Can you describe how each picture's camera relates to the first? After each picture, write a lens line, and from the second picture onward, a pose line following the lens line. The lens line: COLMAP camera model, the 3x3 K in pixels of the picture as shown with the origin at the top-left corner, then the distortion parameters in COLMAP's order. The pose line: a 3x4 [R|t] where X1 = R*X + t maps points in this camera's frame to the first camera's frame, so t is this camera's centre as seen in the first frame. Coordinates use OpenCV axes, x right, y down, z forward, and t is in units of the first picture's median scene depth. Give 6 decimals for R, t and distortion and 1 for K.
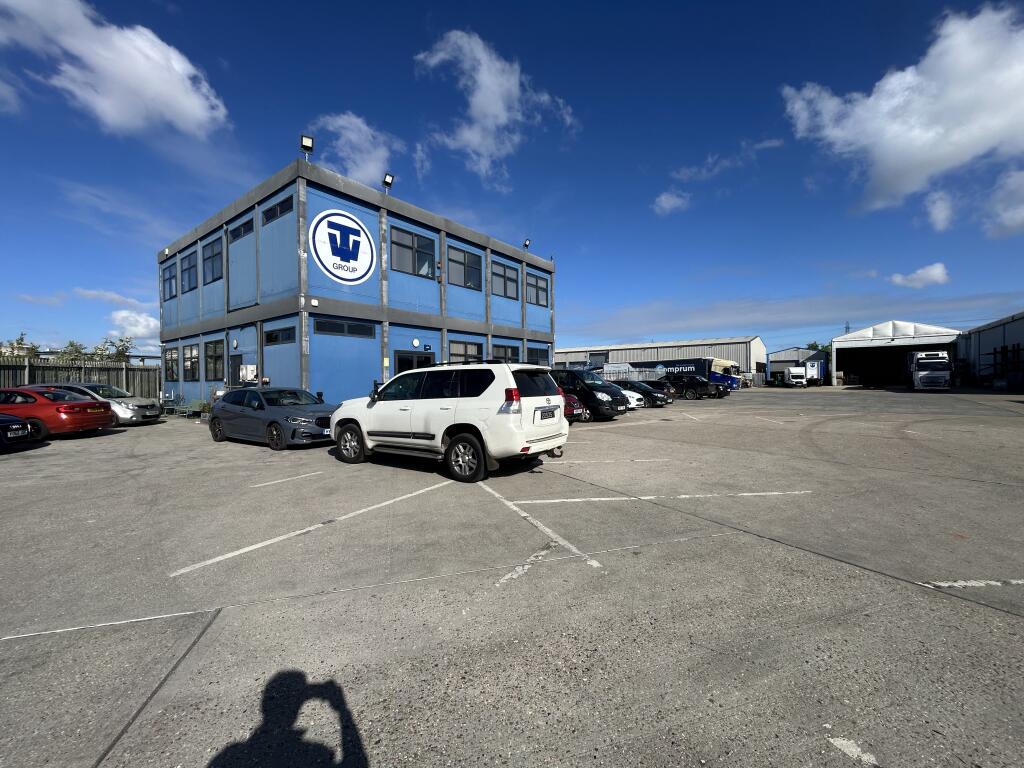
lens RADIAL K [[411.2, 0, 511.1], [0, 411.2, 383.6], [0, 0, 1]] dist [-0.000256, -0.000697]
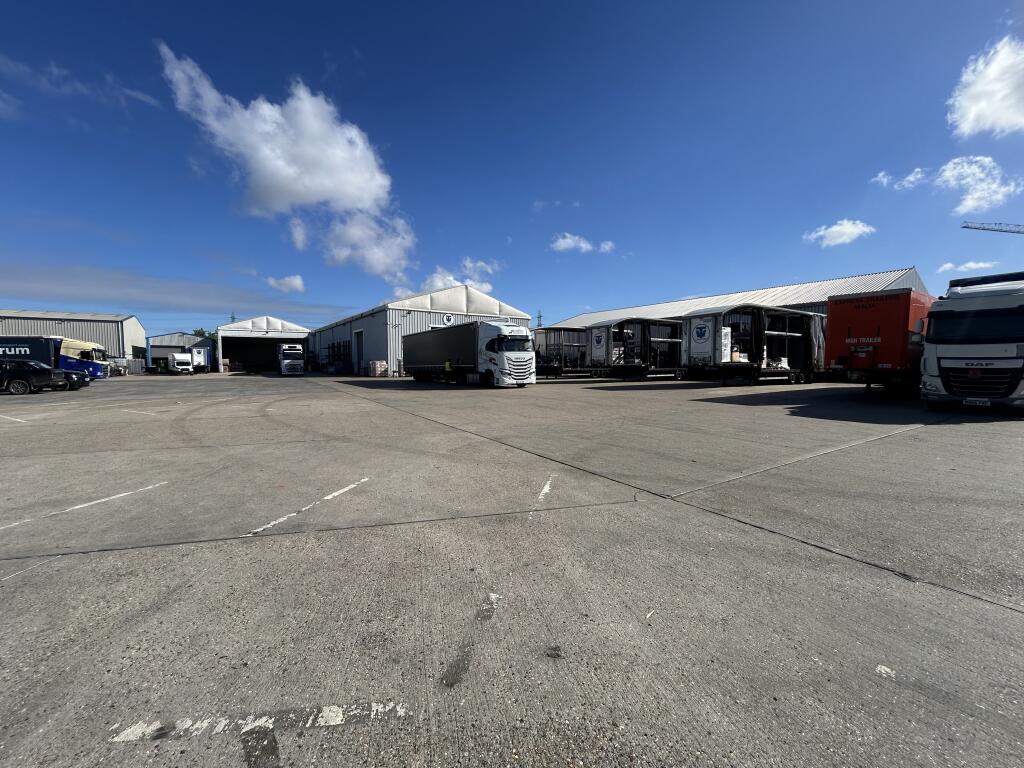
lens RADIAL K [[411.2, 0, 510.6], [0, 411.2, 378.9], [0, 0, 1]] dist [-0.000256, -0.000697]
pose [[0.295555, -0.027373, 0.954934, 0.017823], [0.007724, 0.999625, 0.026263, 0.000323], [-0.955295, -0.000386, 0.295655, -0.020007]]
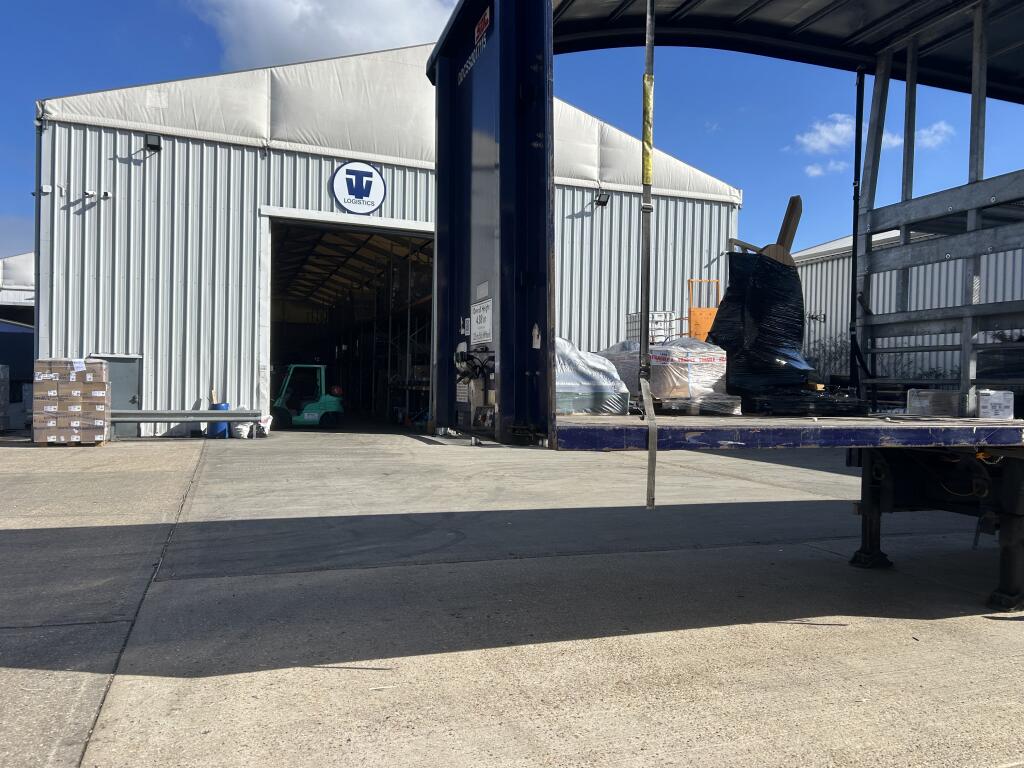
lens RADIAL K [[762.5, 0, 509.9], [0, 762.5, 392.1], [0, 0, 1]] dist [0.049899, -0.060140]
pose [[0.522067, 0.010563, 0.852839, 1.066341], [-0.018415, 0.999830, -0.001111, -0.014268], [-0.852706, -0.015125, 0.522172, 0.238455]]
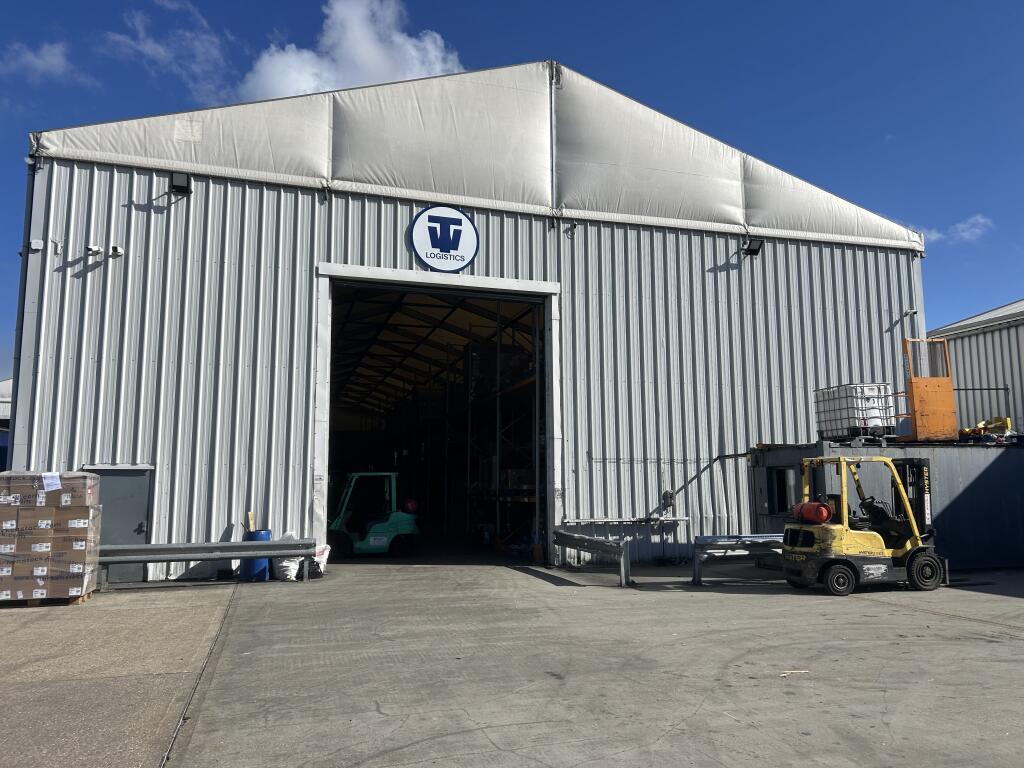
lens RADIAL K [[762.5, 0, 514.8], [0, 762.5, 390.1], [0, 0, 1]] dist [0.049899, -0.060140]
pose [[0.566133, 0.112125, 0.816653, 1.198154], [0.006249, 0.990094, -0.140270, -0.018827], [-0.824290, 0.084515, 0.559824, 0.400661]]
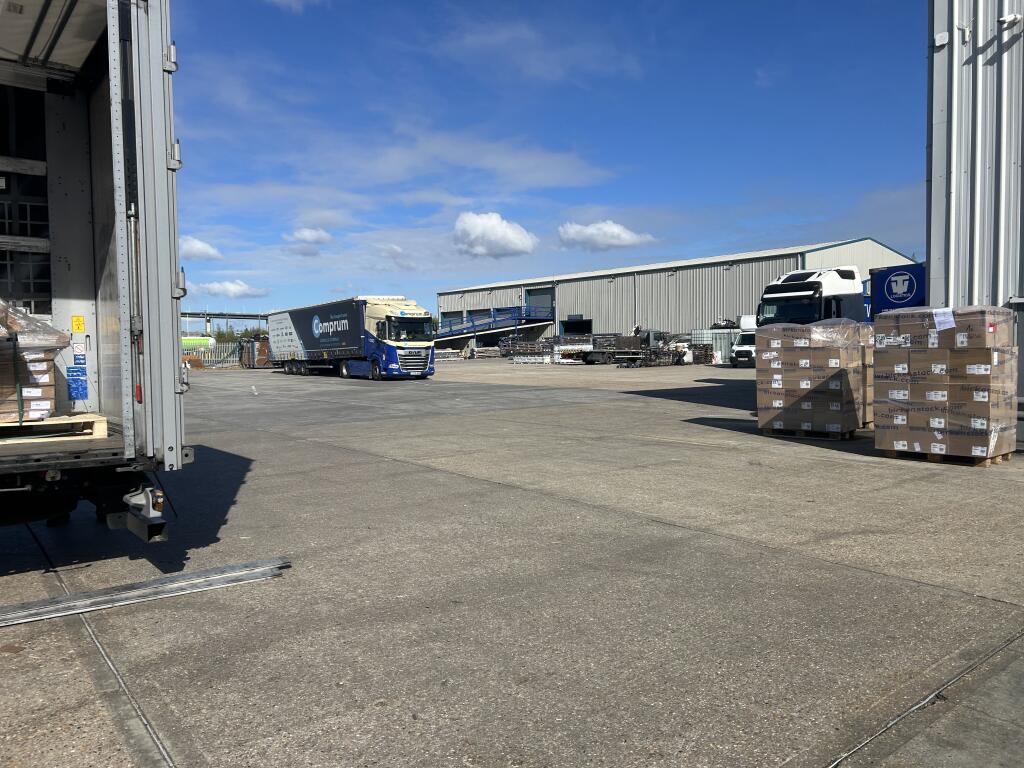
lens RADIAL K [[762.5, 0, 509.4], [0, 762.5, 389.2], [0, 0, 1]] dist [0.049899, -0.060140]
pose [[0.977826, 0.005299, -0.209351, 1.275689], [0.005823, 0.998605, 0.052475, -0.017630], [0.209337, -0.052530, 0.976432, 0.457303]]
